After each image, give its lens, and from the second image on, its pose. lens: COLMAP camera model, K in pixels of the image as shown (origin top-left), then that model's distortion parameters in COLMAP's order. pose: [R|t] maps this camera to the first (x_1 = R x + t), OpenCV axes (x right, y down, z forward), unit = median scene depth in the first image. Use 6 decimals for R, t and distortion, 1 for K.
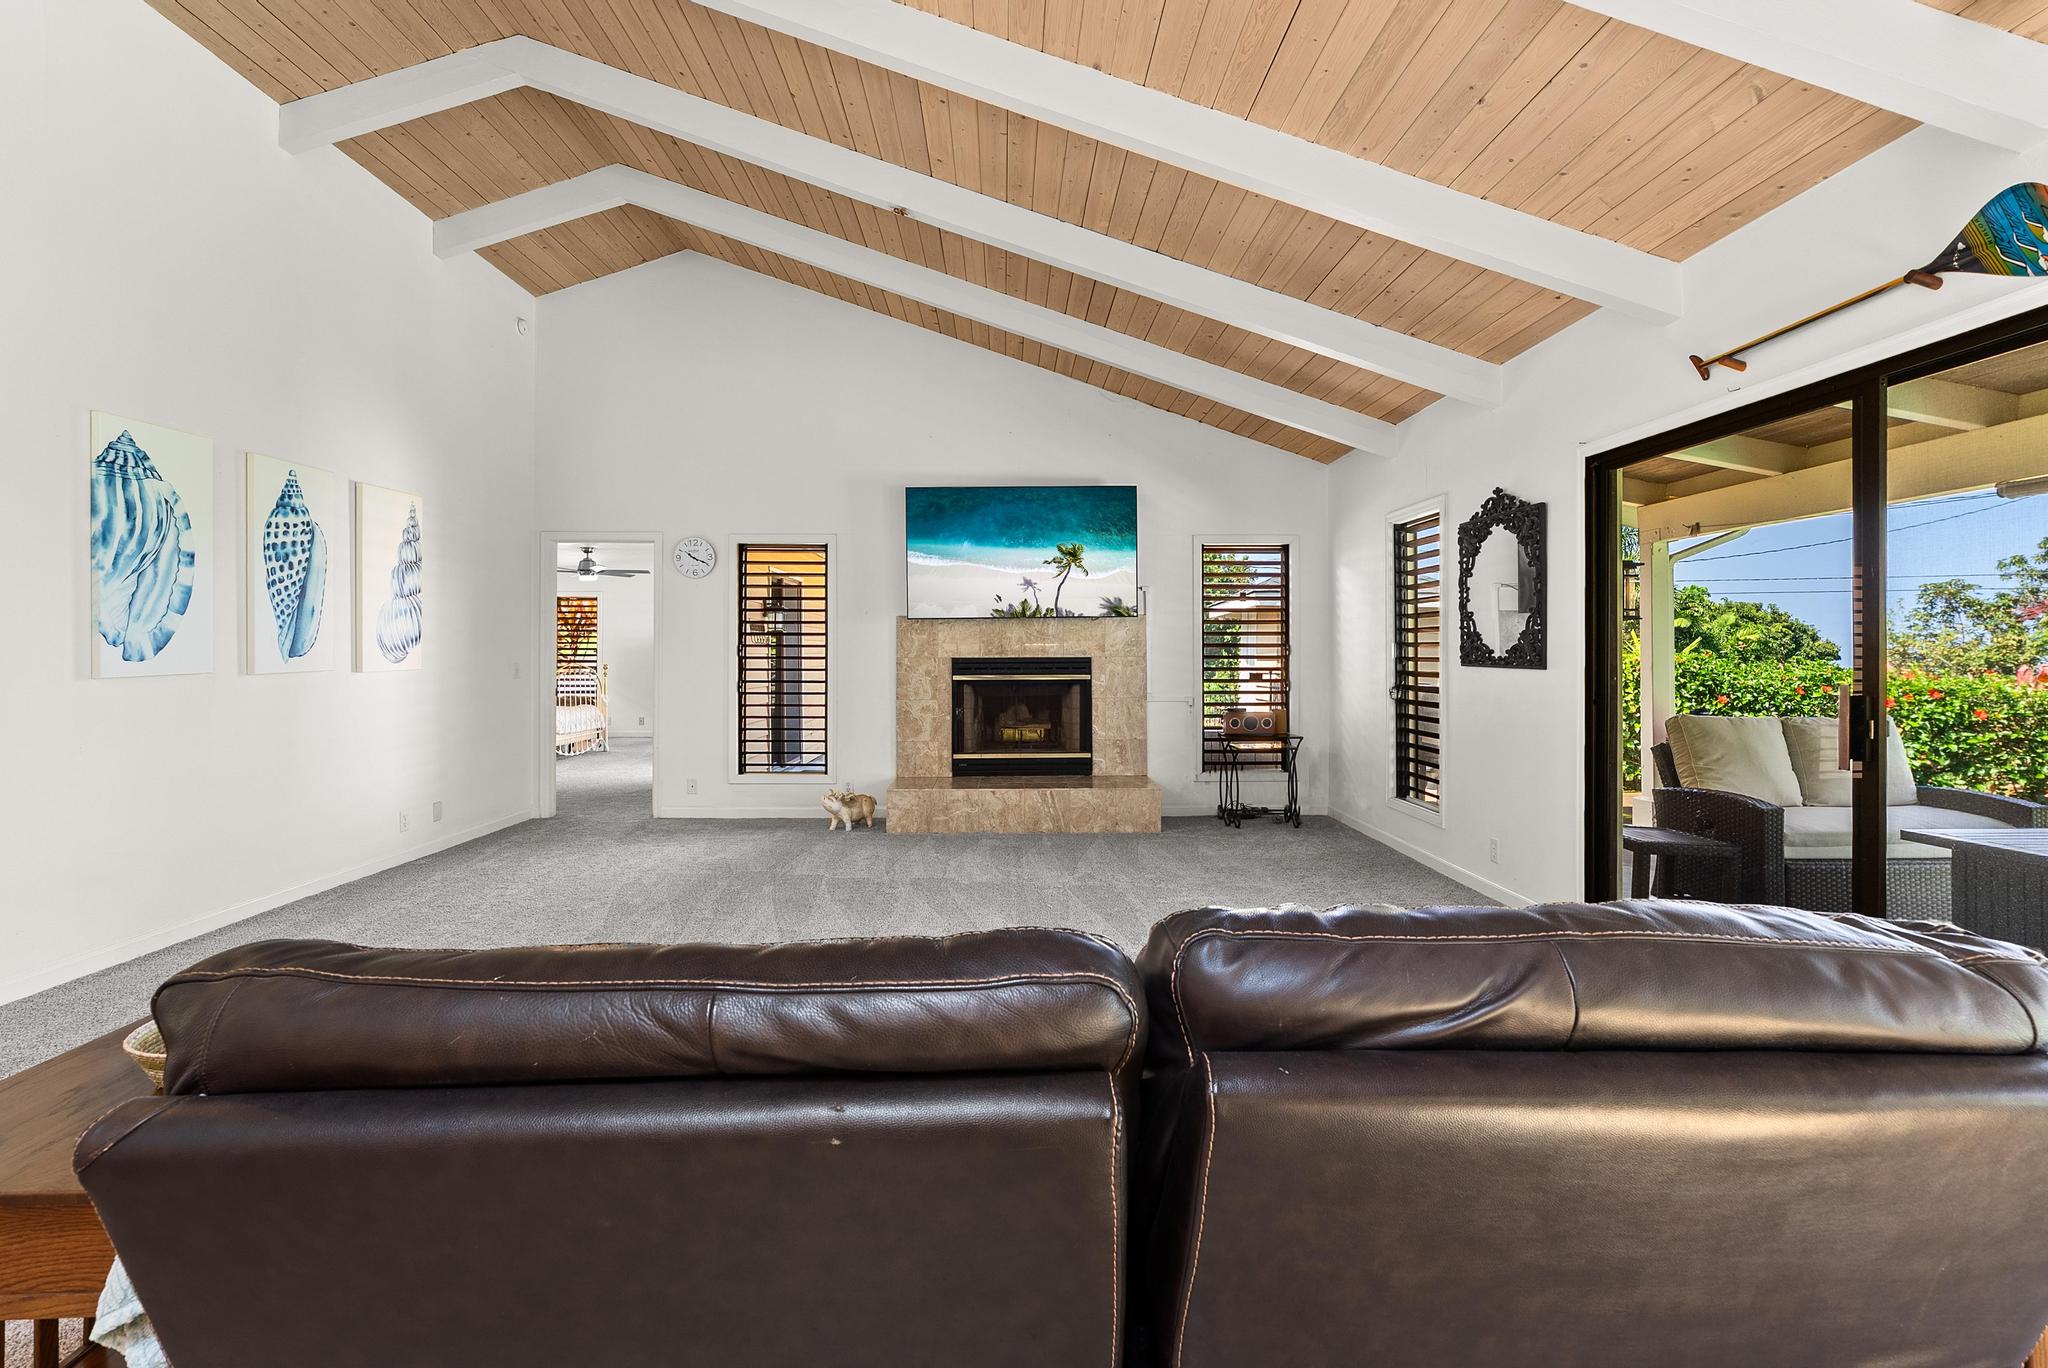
lens RADIAL K [[933.5, 0, 1035.6], [0, 933.5, 651.0], [0, 0, 1]] dist [-0.008942, 0.003169]
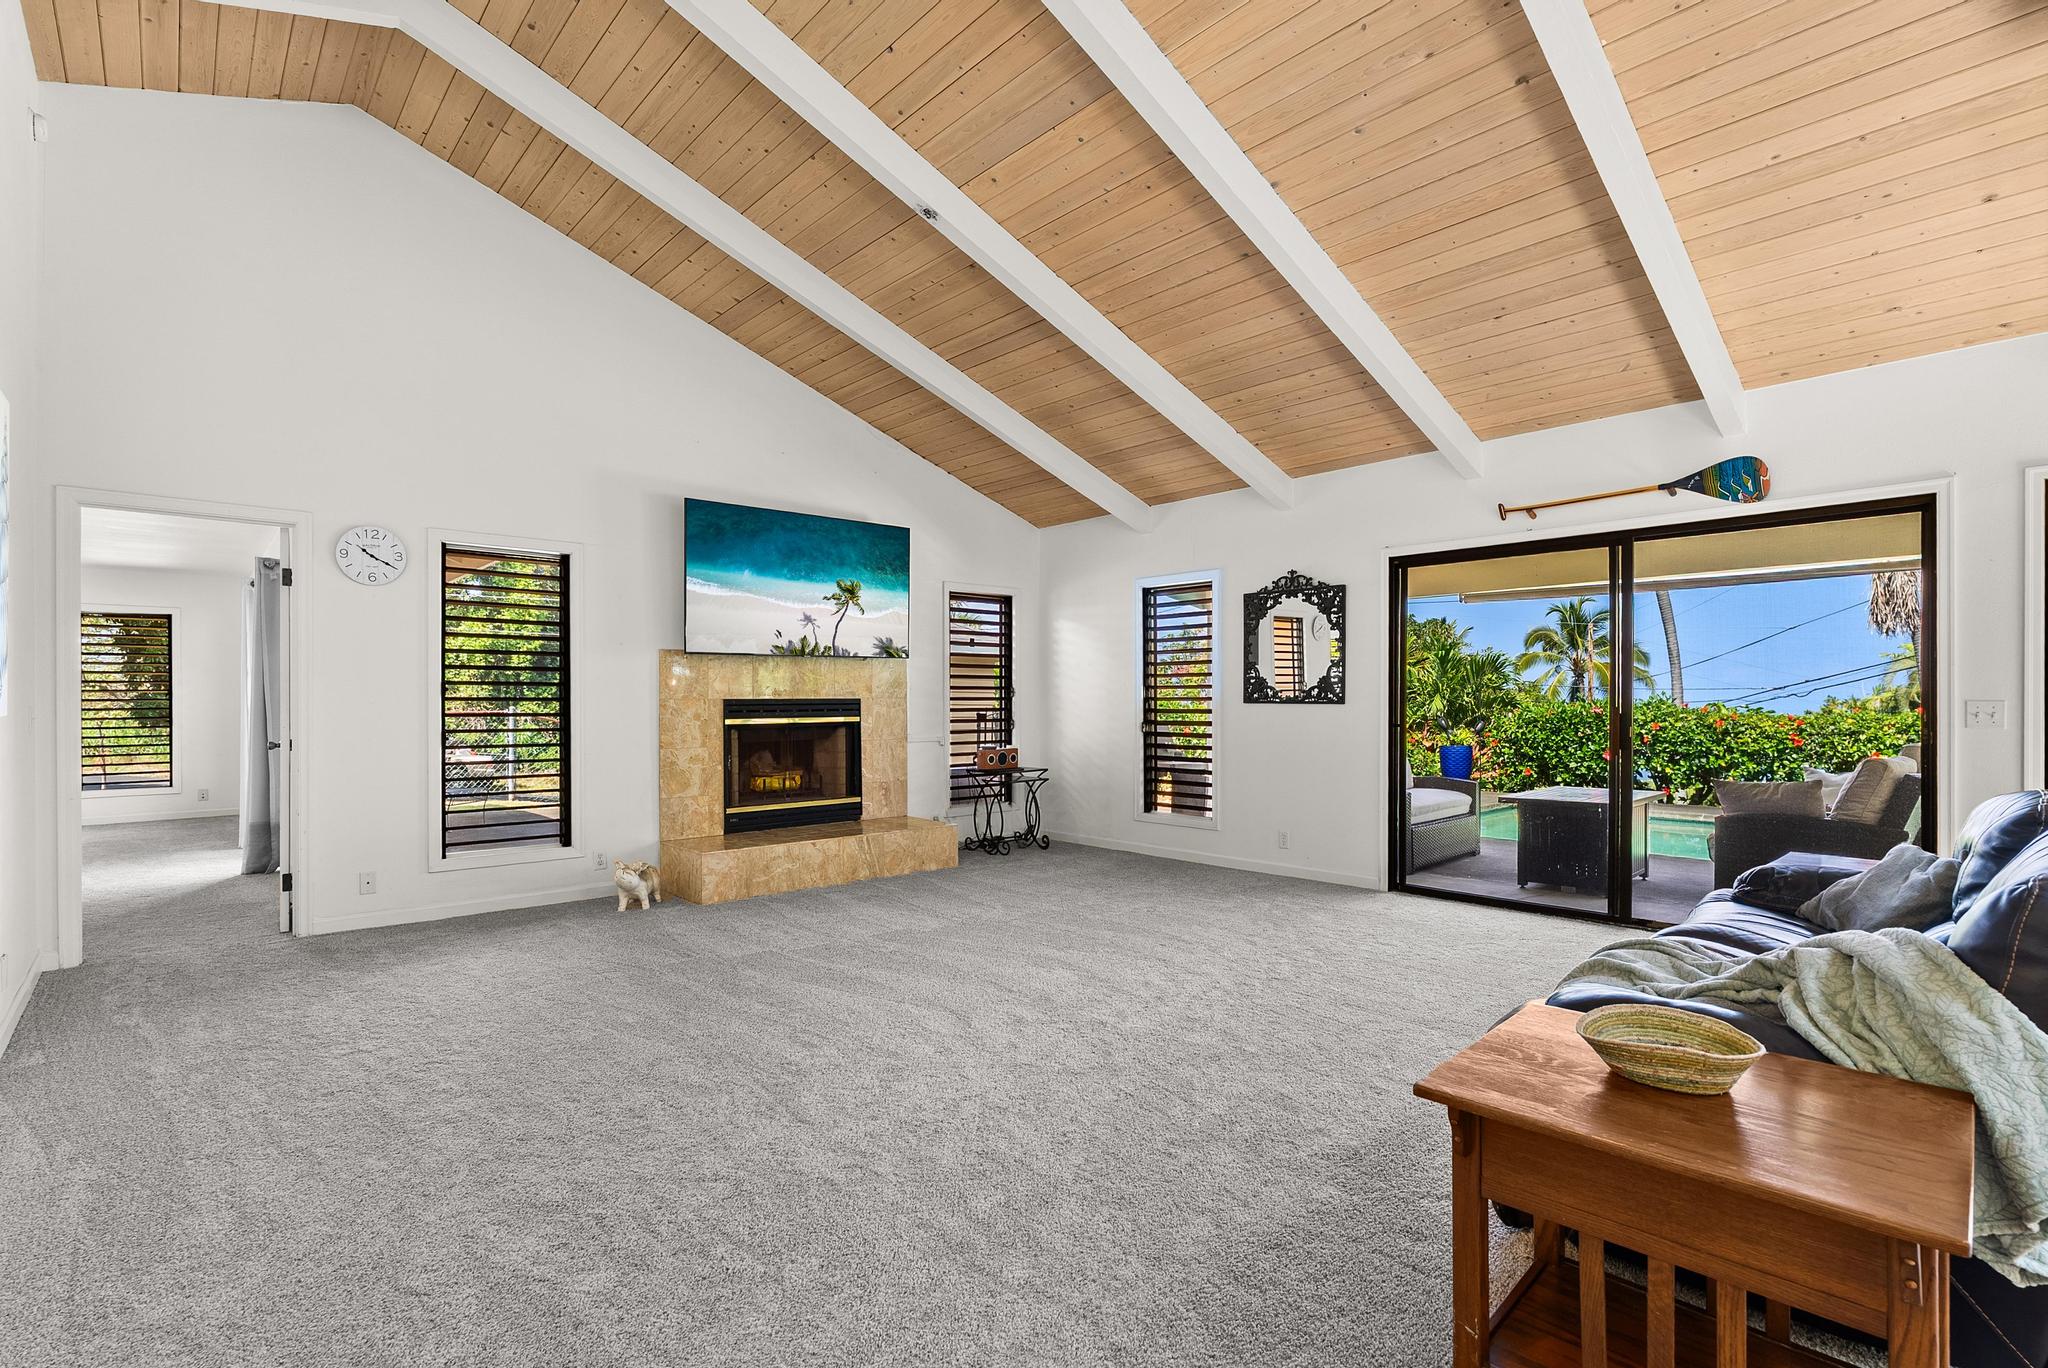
lens RADIAL K [[933.5, 0, 1030.3], [0, 933.5, 693.8], [0, 0, 1]] dist [-0.008942, 0.003169]
pose [[0.766377, 0.002927, 0.642384, -0.437785], [0.000027, 0.999989, -0.004589, 0.006415], [-0.642391, 0.003534, 0.766369, 0.141249]]
